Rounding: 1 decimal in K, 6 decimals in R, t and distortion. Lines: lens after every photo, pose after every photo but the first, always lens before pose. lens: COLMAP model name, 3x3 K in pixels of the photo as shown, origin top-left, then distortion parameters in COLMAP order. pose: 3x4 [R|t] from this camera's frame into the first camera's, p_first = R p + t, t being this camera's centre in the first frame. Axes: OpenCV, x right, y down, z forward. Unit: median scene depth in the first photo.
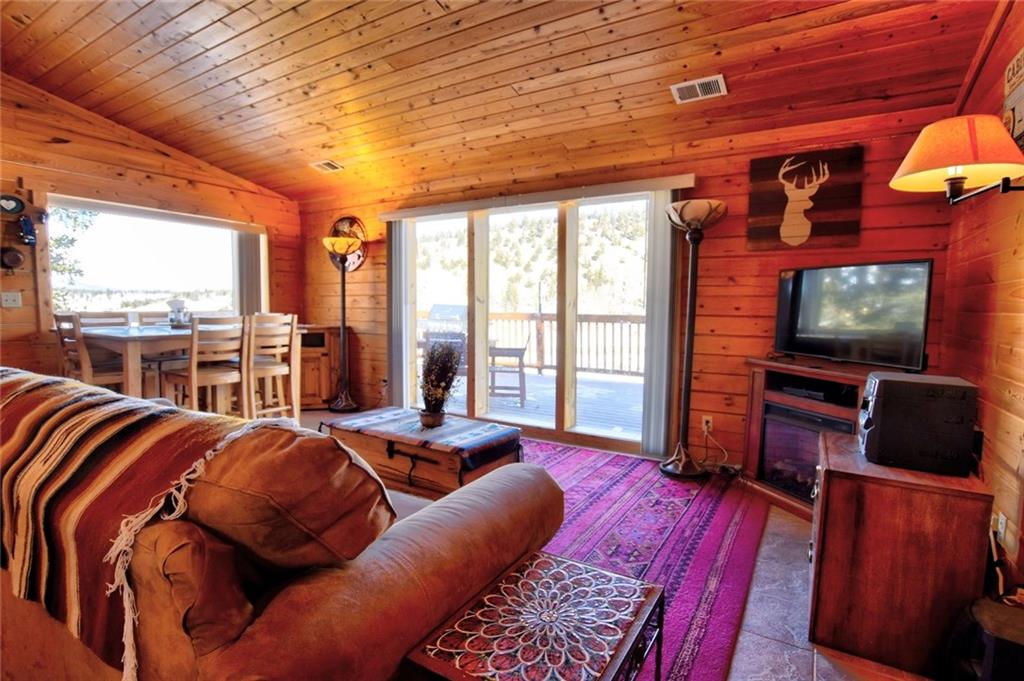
lens RADIAL K [[504.6, 0, 510.8], [0, 504.6, 344.1], [0, 0, 1]] dist [-0.030296, 0.006030]
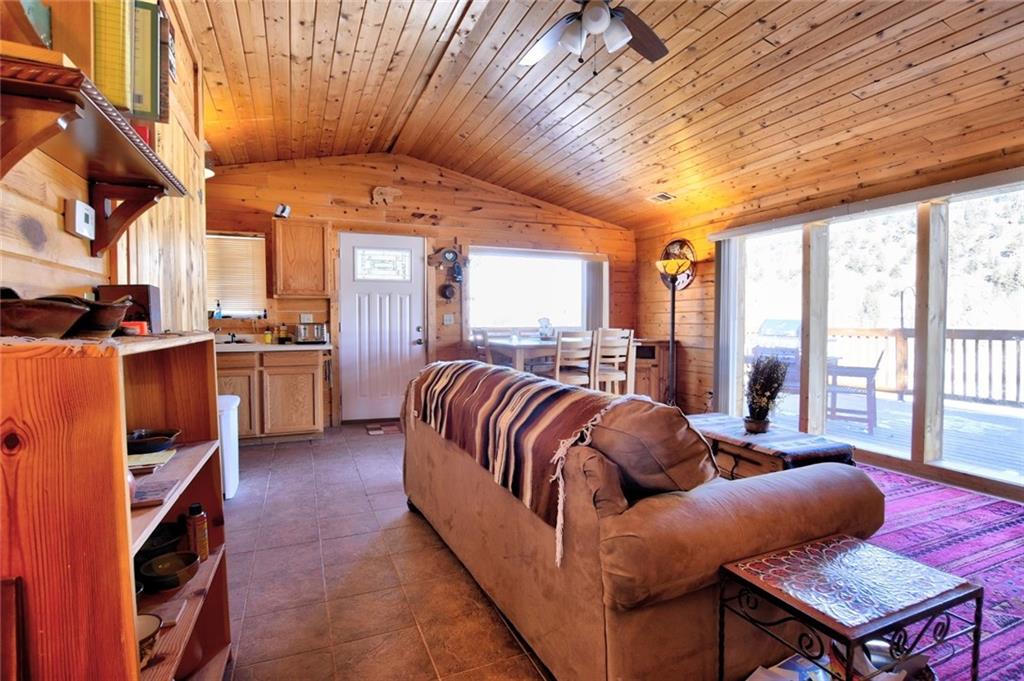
lens RADIAL K [[504.6, 0, 508.3], [0, 504.6, 343.6], [0, 0, 1]] dist [-0.030296, 0.006030]
pose [[0.808757, 0.014258, -0.587971, 0.028758], [-0.033120, 0.999224, -0.021327, 0.009041], [0.587210, 0.036722, 0.808601, -0.125292]]
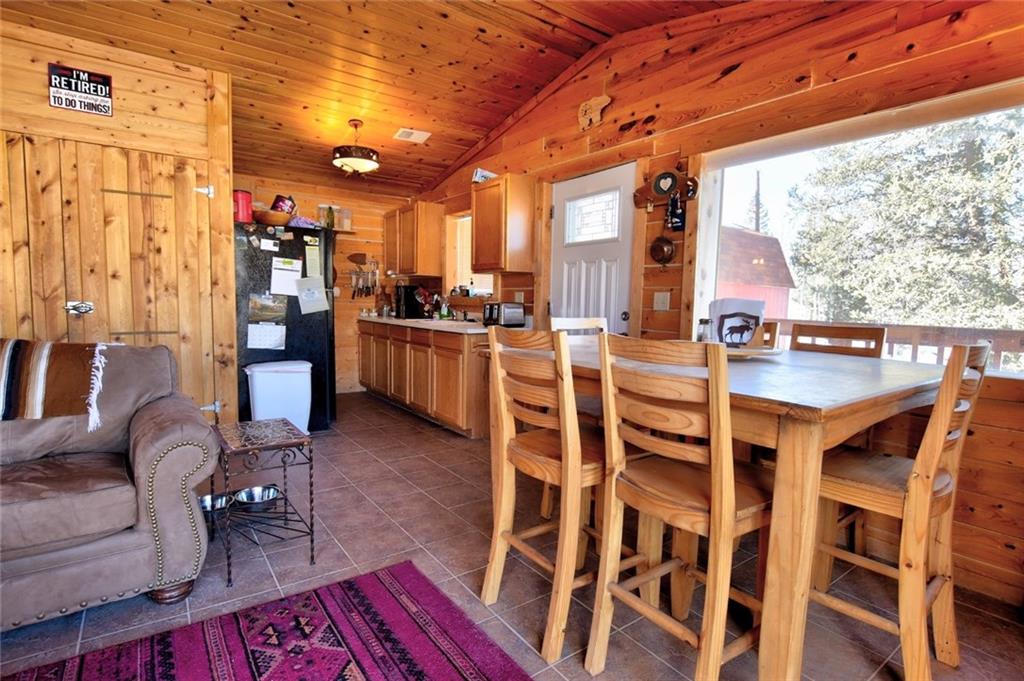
lens RADIAL K [[504.6, 0, 510.6], [0, 504.6, 343.8], [0, 0, 1]] dist [-0.030296, 0.006030]
pose [[-0.389327, 0.058627, -0.919232, -0.145759], [-0.095333, 0.990048, 0.103520, -0.082987], [0.916153, 0.127936, -0.379863, 1.095342]]
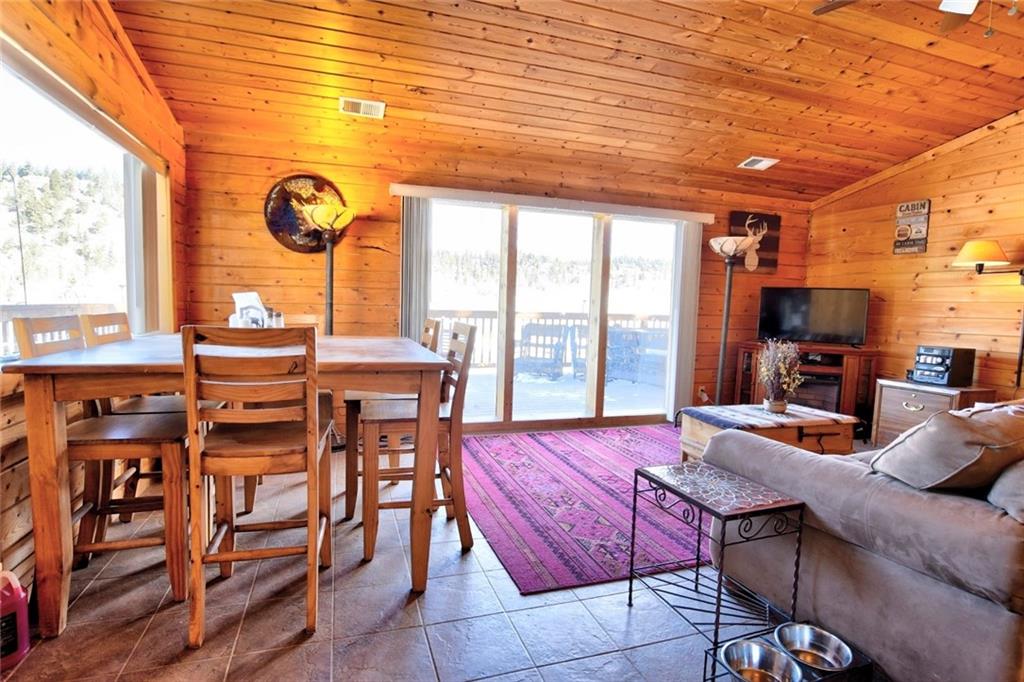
lens RADIAL K [[504.6, 0, 511.6], [0, 504.6, 344.9], [0, 0, 1]] dist [-0.030296, 0.006030]
pose [[0.649684, -0.055039, 0.758210, -0.998052], [0.036334, 0.998484, 0.041347, -0.049462], [-0.759336, 0.000687, 0.650698, 0.475134]]
